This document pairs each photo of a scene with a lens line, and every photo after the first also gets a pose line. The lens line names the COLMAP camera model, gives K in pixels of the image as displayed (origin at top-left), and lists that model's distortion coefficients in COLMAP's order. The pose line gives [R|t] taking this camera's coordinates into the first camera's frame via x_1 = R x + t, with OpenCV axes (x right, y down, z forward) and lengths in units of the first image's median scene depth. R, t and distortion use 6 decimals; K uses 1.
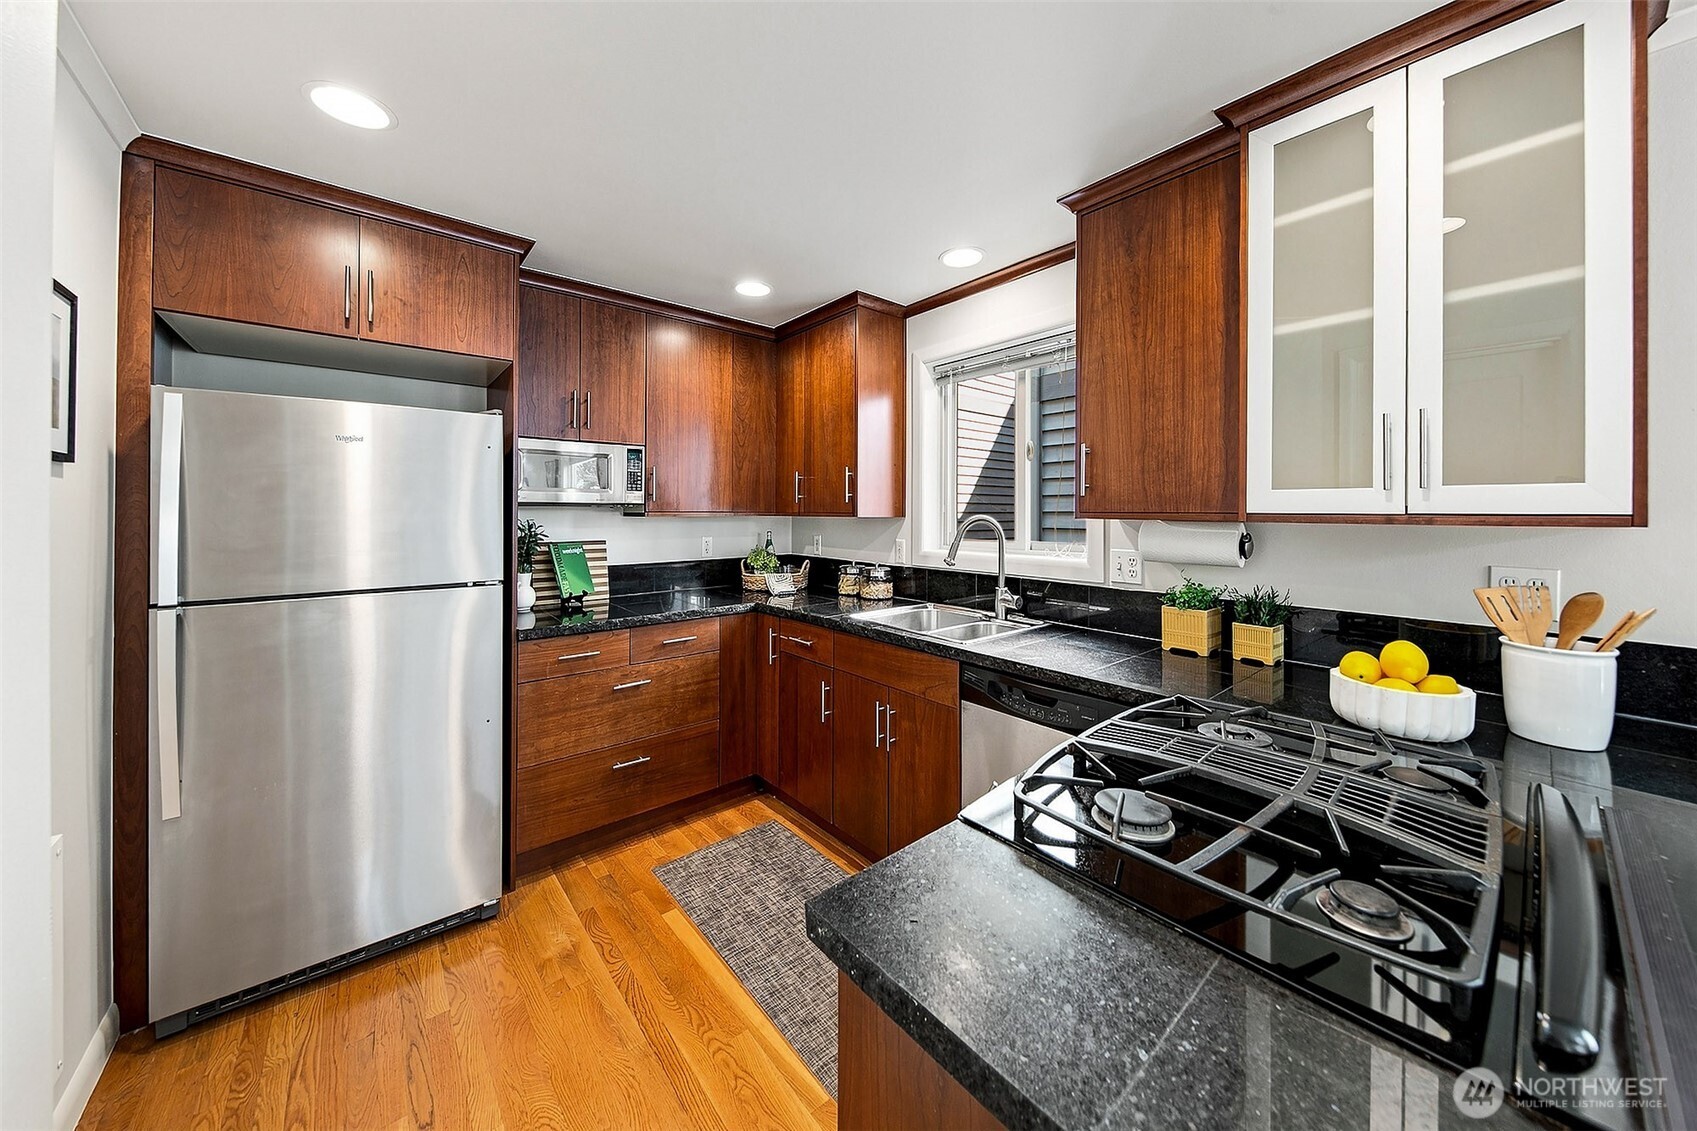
lens RADIAL K [[585.2, 0, 861.3], [0, 585.2, 507.3], [0, 0, 1]] dist [-0.005064, -0.000768]
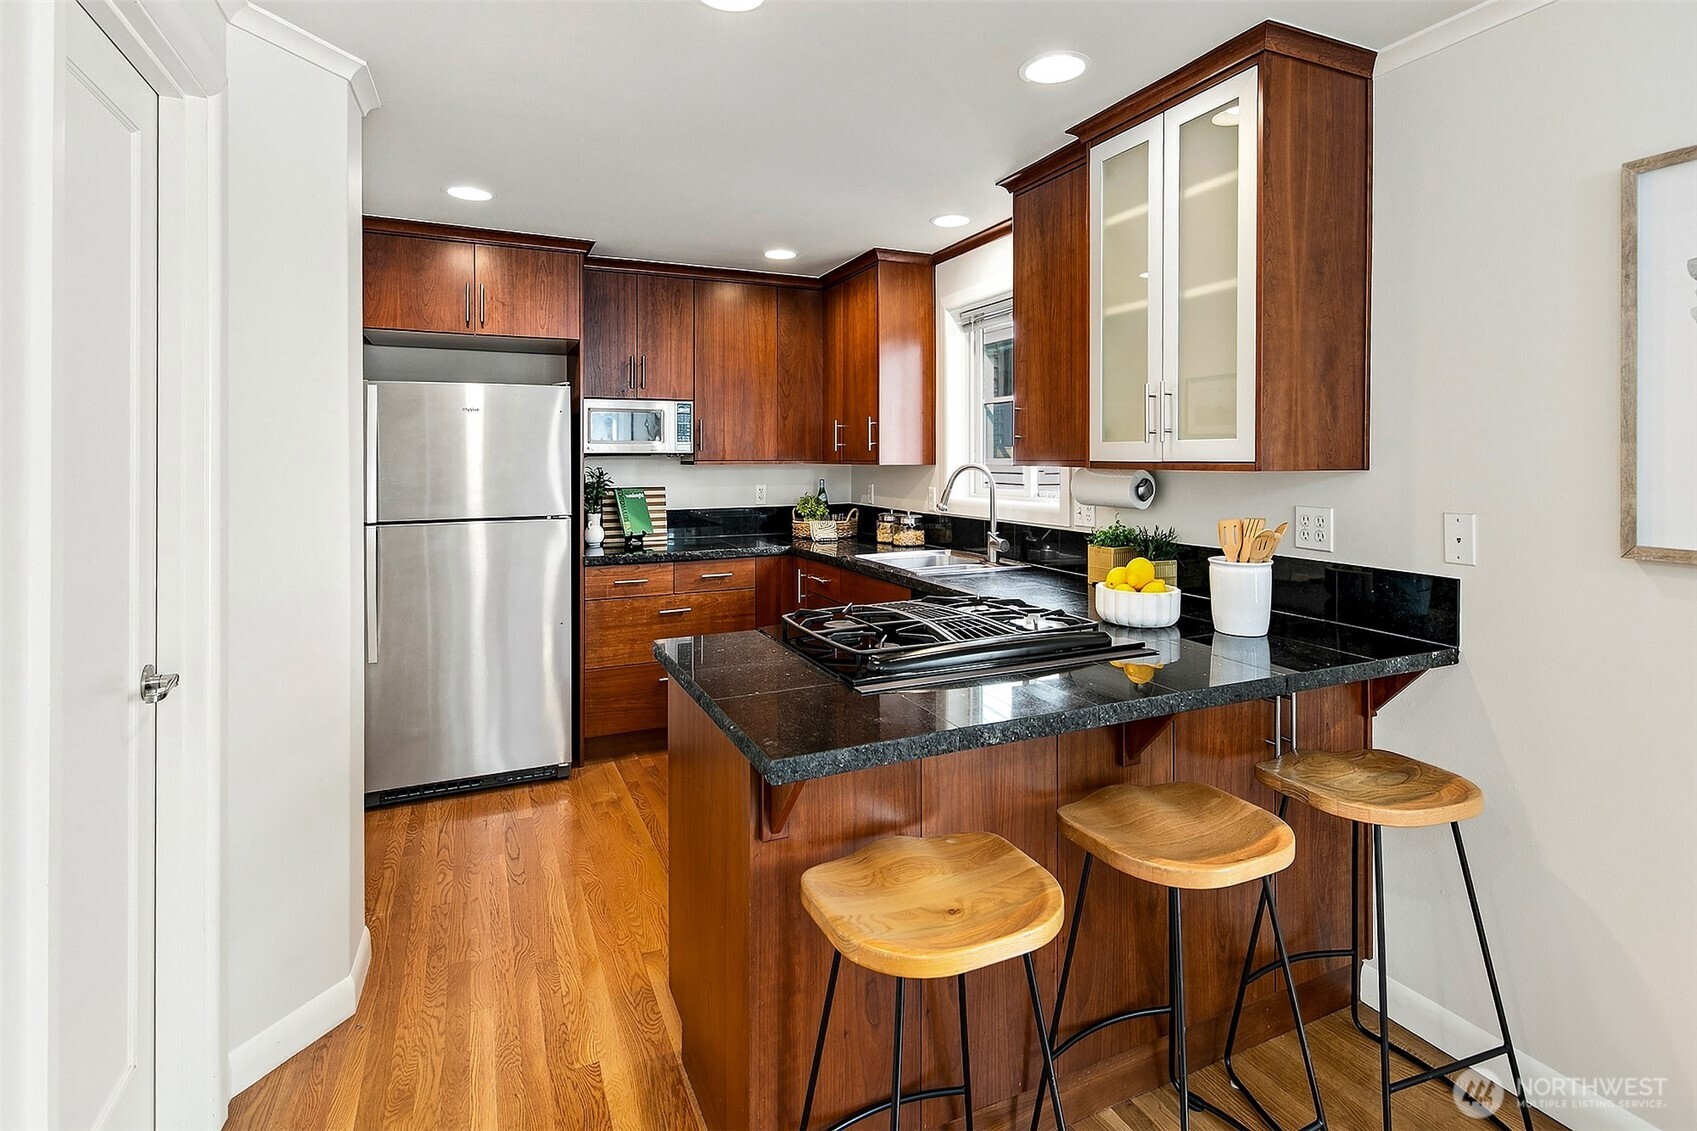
lens RADIAL K [[821.2, 0, 855.8], [0, 821.2, 453.0], [0, 0, 1]] dist [-0.007585, 0.000040]
pose [[0.964161, -0.006280, -0.265245, 0.413056], [0.006587, 0.999978, 0.000271, -0.006213], [0.265238, -0.002008, 0.964181, -0.503319]]
